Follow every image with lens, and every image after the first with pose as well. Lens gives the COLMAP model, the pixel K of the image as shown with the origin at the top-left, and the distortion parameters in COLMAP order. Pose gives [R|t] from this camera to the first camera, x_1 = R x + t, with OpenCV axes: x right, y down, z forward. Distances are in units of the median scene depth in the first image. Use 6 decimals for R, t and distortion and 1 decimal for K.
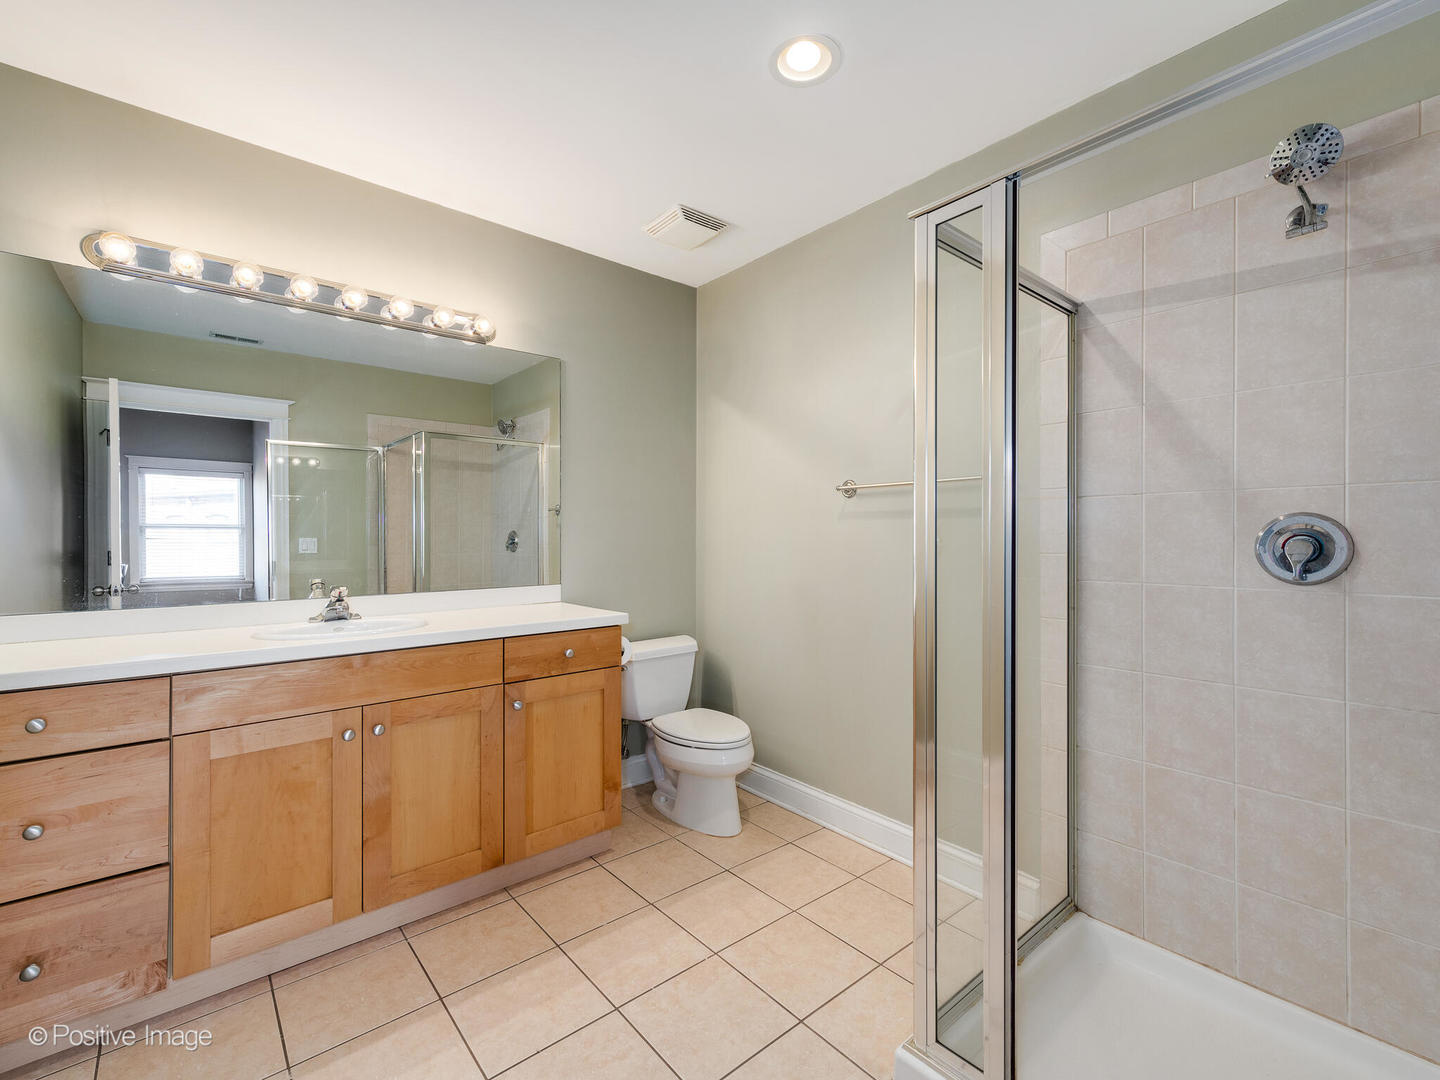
lens RADIAL K [[647.8, 0, 717.9], [0, 647.8, 531.3], [0, 0, 1]] dist [0.002076, -0.000424]
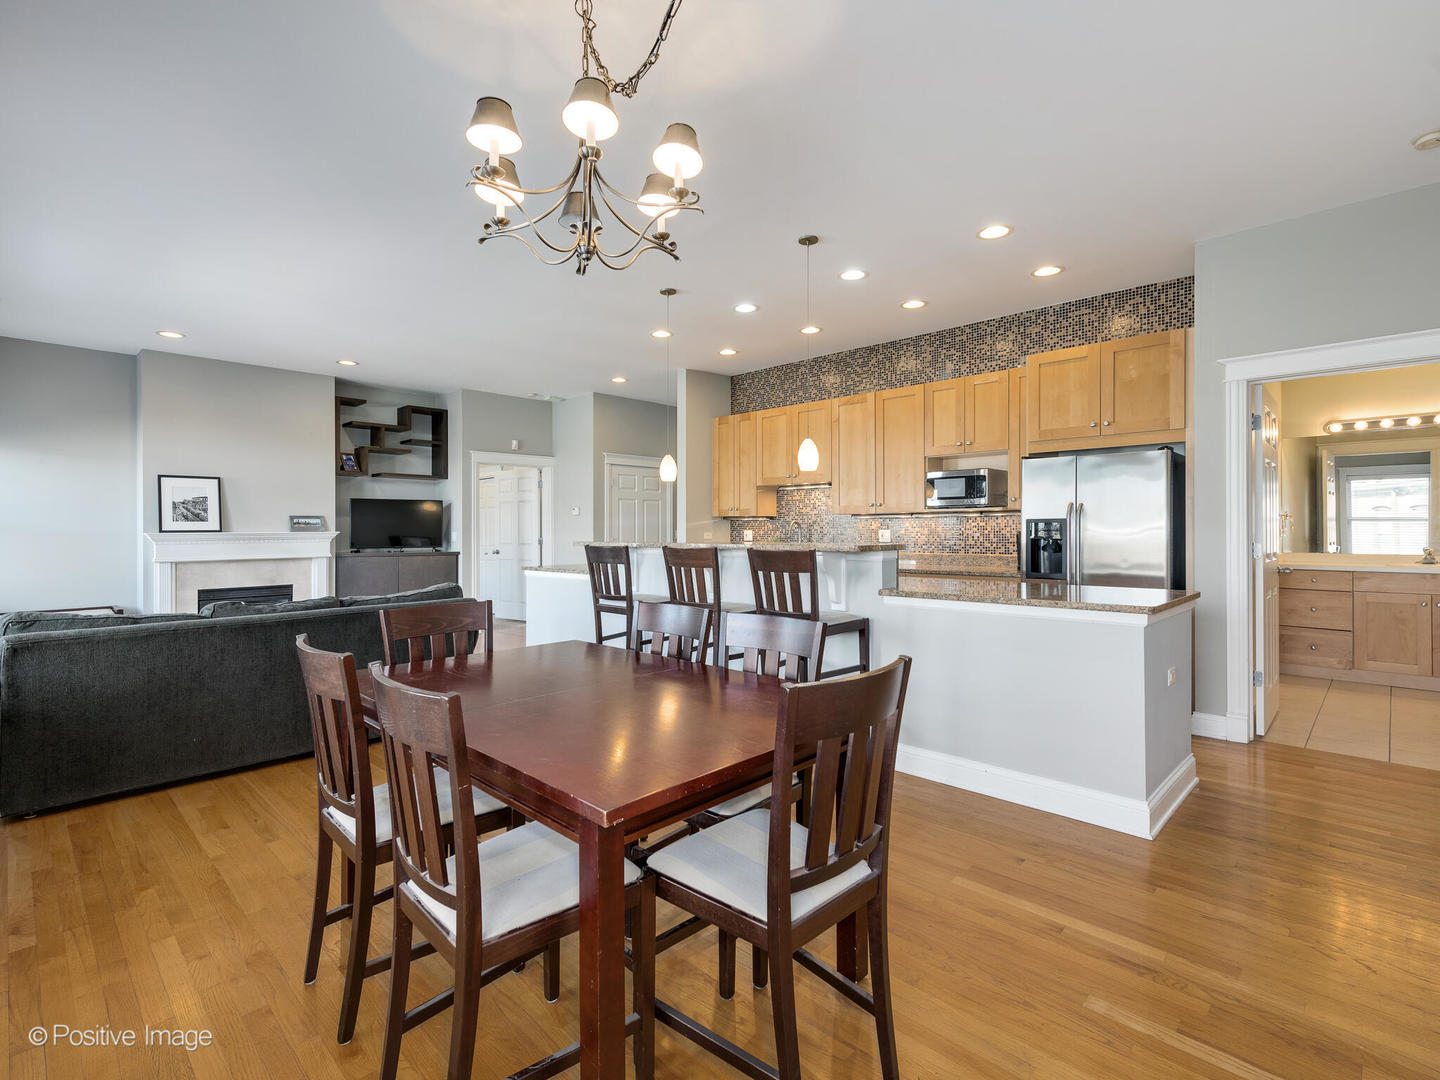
lens RADIAL K [[661.9, 0, 720.0], [0, 661.9, 540.0], [0, 0, 1]] dist [-0.000003, -0.000510]
pose [[0.081284, 0.012621, -0.996611, 2.024729], [0.017993, 0.999738, 0.014128, -0.036507], [0.996529, -0.019080, 0.081035, -2.233005]]
